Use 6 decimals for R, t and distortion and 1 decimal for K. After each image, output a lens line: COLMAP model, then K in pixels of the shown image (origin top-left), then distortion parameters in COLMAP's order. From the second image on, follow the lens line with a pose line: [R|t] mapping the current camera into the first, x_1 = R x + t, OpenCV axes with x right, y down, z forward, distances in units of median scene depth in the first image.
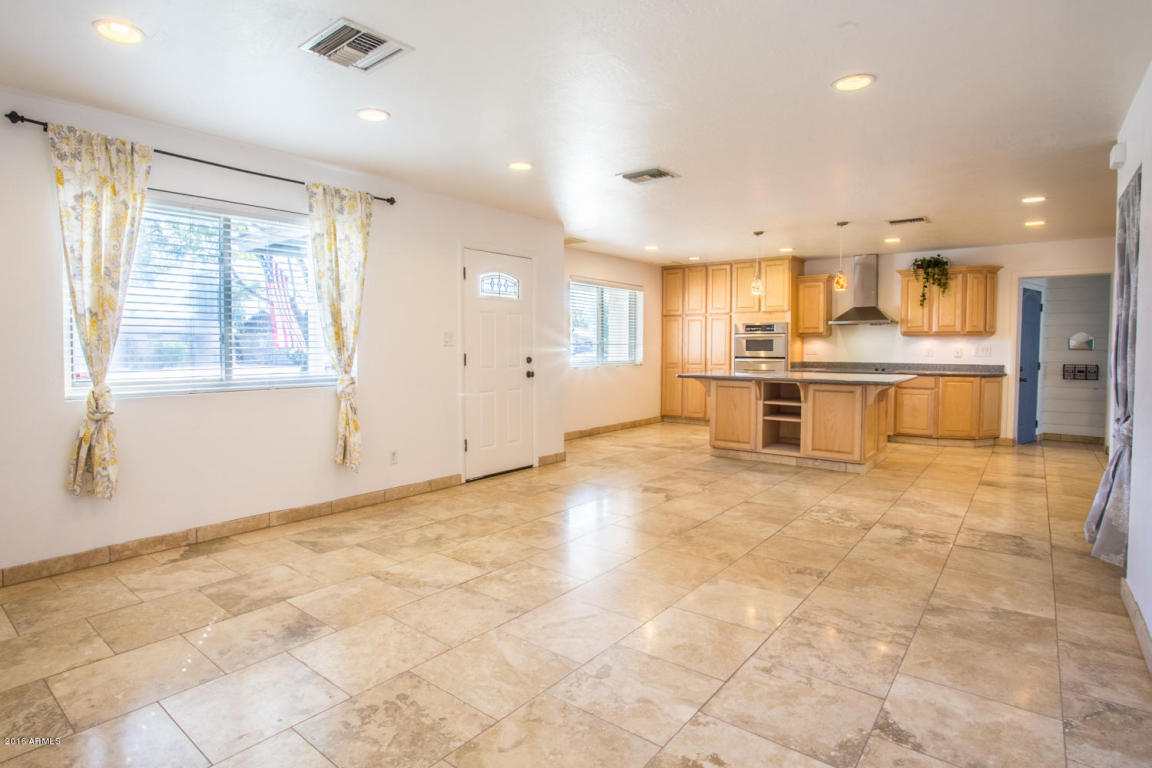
lens RADIAL K [[604.4, 0, 516.1], [0, 604.4, 366.8], [0, 0, 1]] dist [-0.065275, 0.016928]
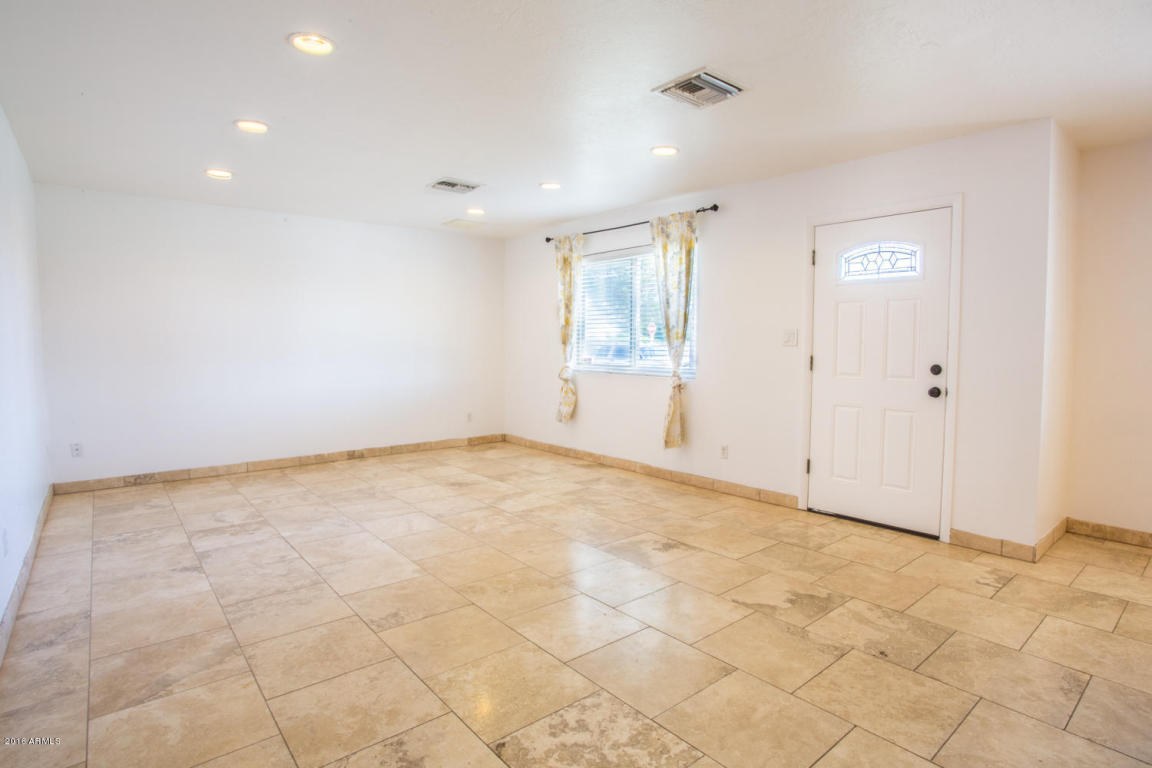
lens RADIAL K [[588.1, 0, 606.4], [0, 588.1, 367.5], [0, 0, 1]] dist [-0.052530, 0.012722]
pose [[-0.115503, 0.041817, -0.992426, 0.724670], [-0.036616, 0.998255, 0.046324, -0.031411], [0.992632, 0.041689, -0.113771, 0.800394]]
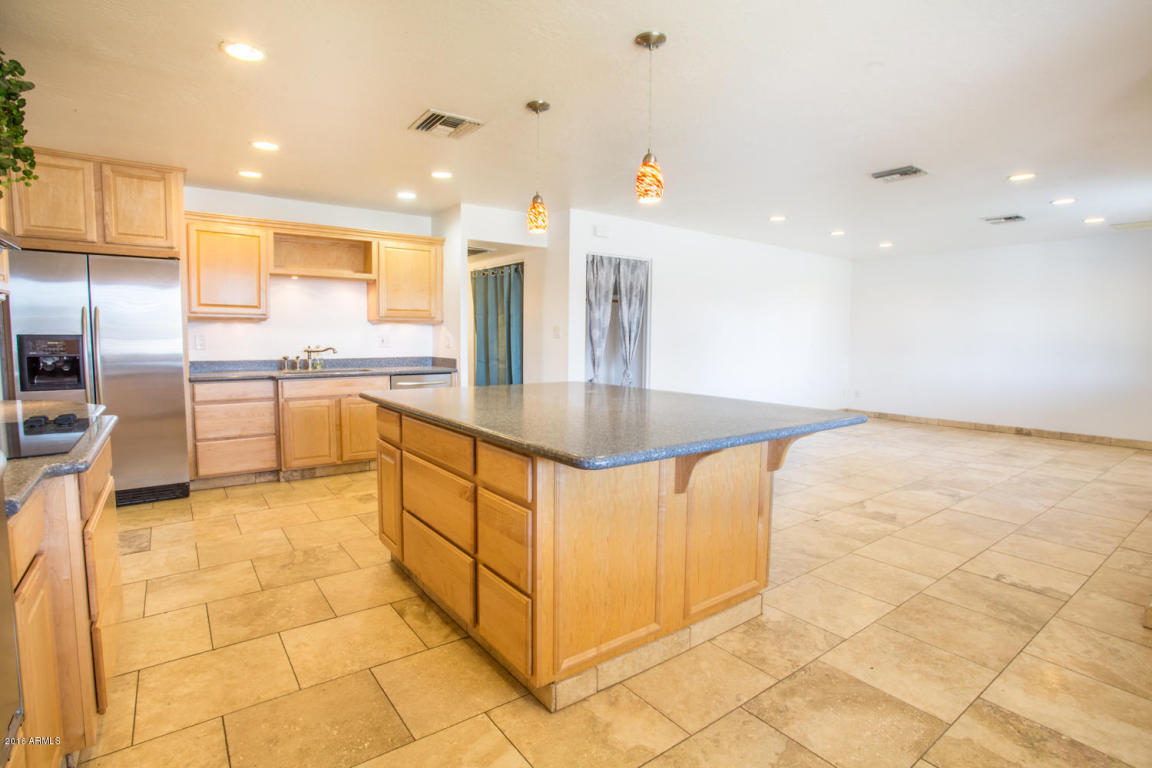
lens RADIAL K [[567.1, 0, 580.2], [0, 567.1, 375.6], [0, 0, 1]] dist [-0.056459, 0.014937]
pose [[-0.982432, -0.019981, 0.185546, 0.457346], [-0.000723, 0.994652, 0.103279, -0.058608], [-0.186618, 0.101330, -0.977193, 1.662920]]
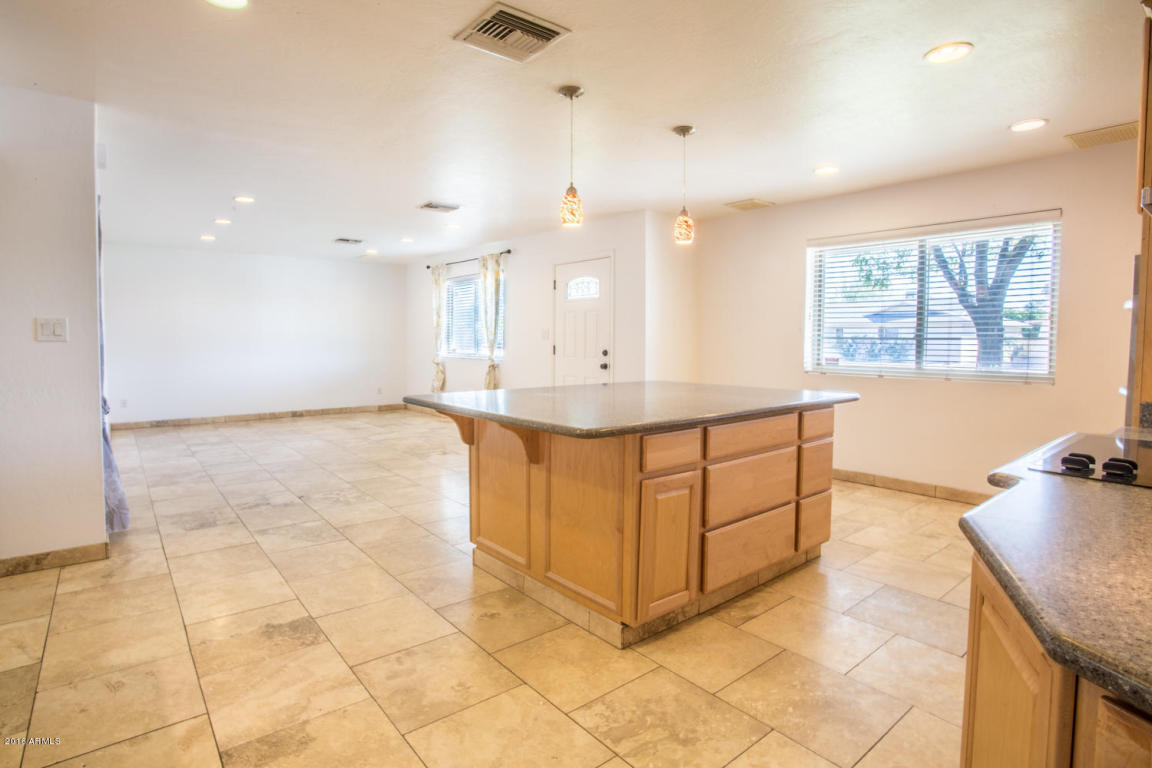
lens RADIAL K [[567.1, 0, 546.4], [0, 567.1, 362.1], [0, 0, 1]] dist [-0.056459, 0.014937]
pose [[-0.176323, 0.038239, -0.983589, 1.130667], [-0.035642, 0.998342, 0.045202, -0.039832], [0.983687, 0.043028, -0.174668, 1.183185]]
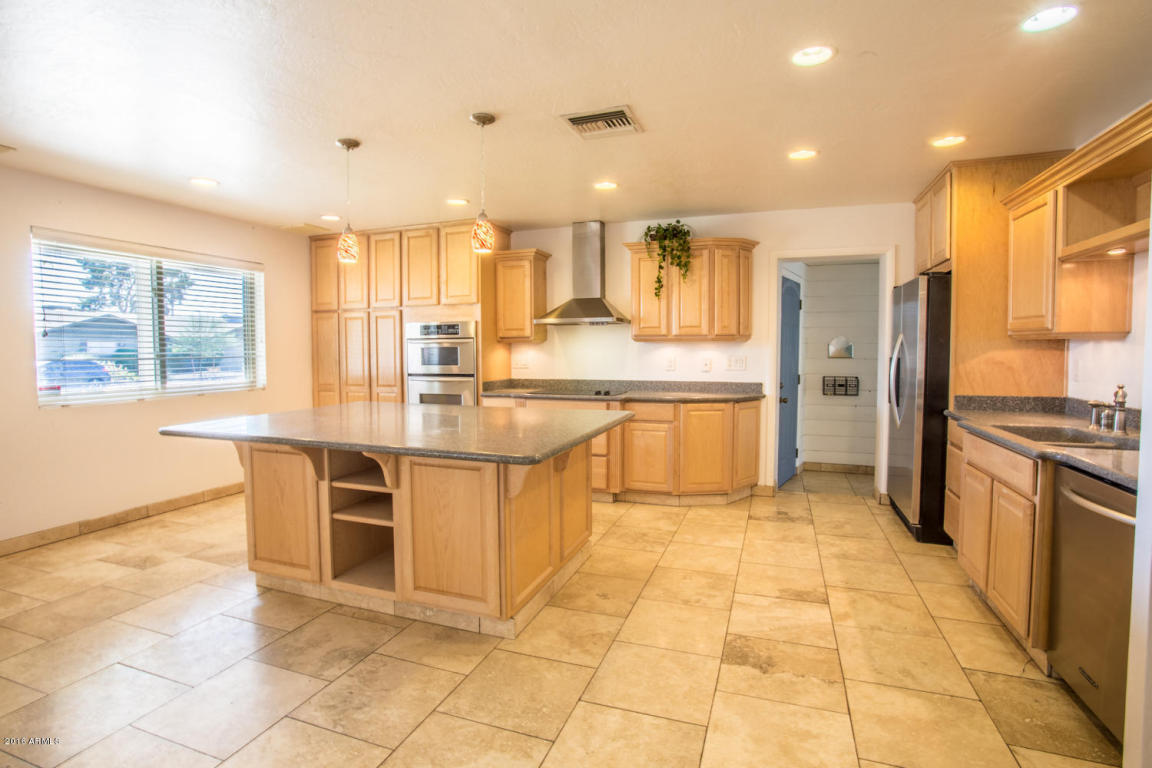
lens RADIAL K [[567.1, 0, 565.4], [0, 567.1, 377.6], [0, 0, 1]] dist [-0.056459, 0.014937]
pose [[0.932343, -0.021977, 0.360907, 0.484926], [0.016891, 0.999709, 0.017241, -0.032973], [-0.361181, -0.009978, 0.932442, 0.589156]]
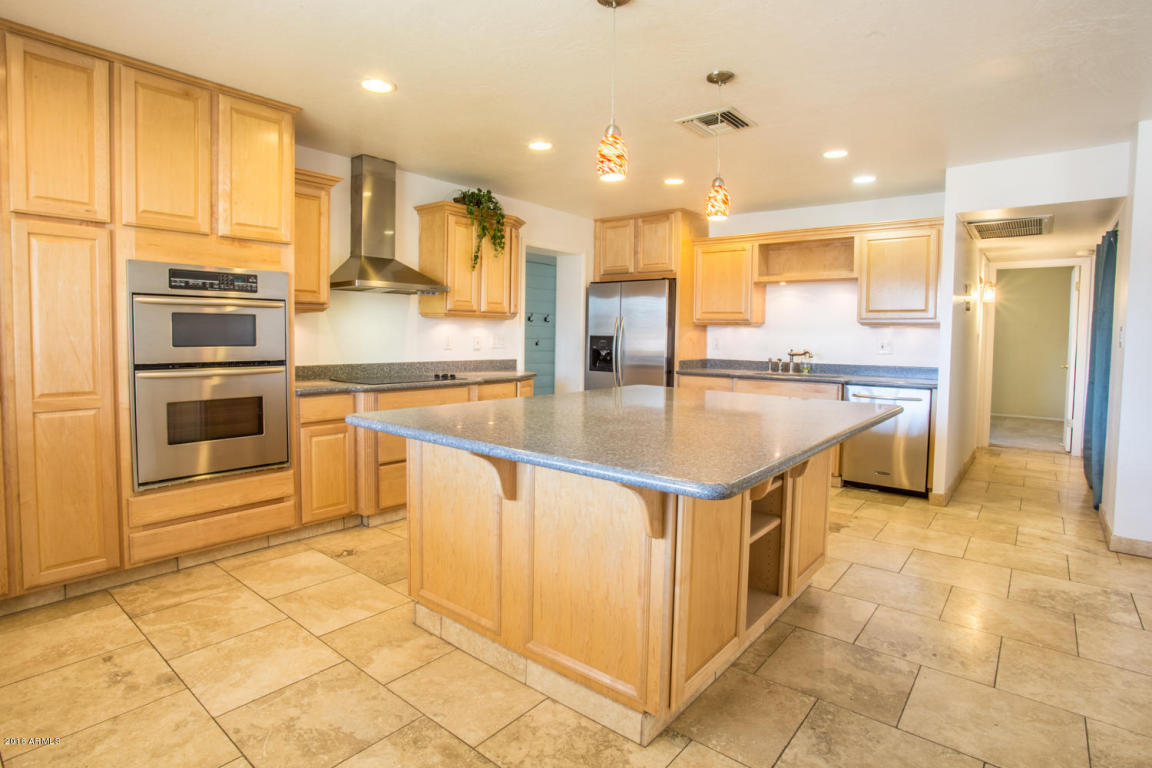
lens RADIAL K [[594.5, 0, 552.2], [0, 594.5, 360.5], [0, 0, 1]] dist [-0.048235, 0.009973]
pose [[-0.026335, -0.044279, 0.998672, 0.088563], [0.021544, 0.998761, 0.044851, -0.045532], [-0.999421, 0.022697, -0.025349, 1.268019]]
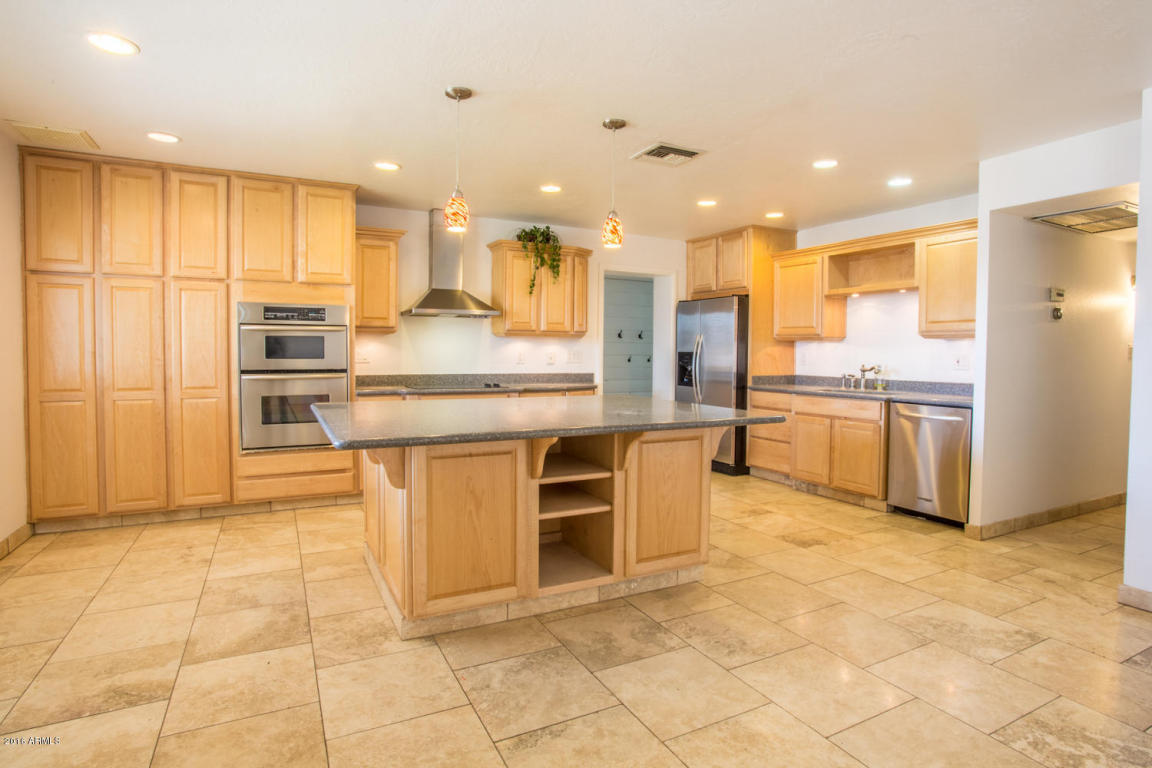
lens RADIAL K [[604.4, 0, 579.5], [0, 604.4, 369.3], [0, 0, 1]] dist [-0.065275, 0.016928]
pose [[0.353082, -0.024539, 0.935271, 0.025386], [0.024166, 0.999562, 0.017103, -0.031172], [-0.935280, 0.016563, 0.353520, 0.927118]]
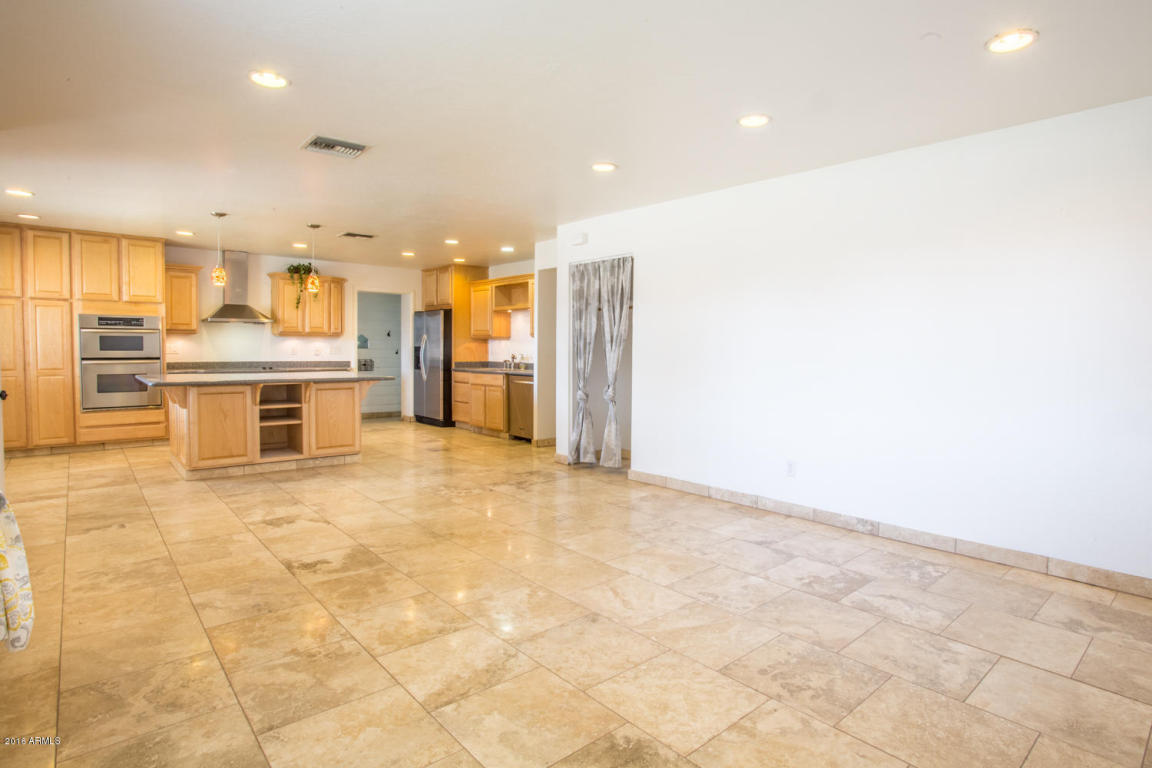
lens RADIAL K [[617.9, 0, 596.7], [0, 617.9, 371.9], [0, 0, 1]] dist [-0.050828, 0.020005]
pose [[0.116157, -0.037326, 0.992529, -0.496099], [0.025035, 0.999086, 0.034643, -0.015472], [-0.992915, 0.020824, 0.116986, 0.436861]]
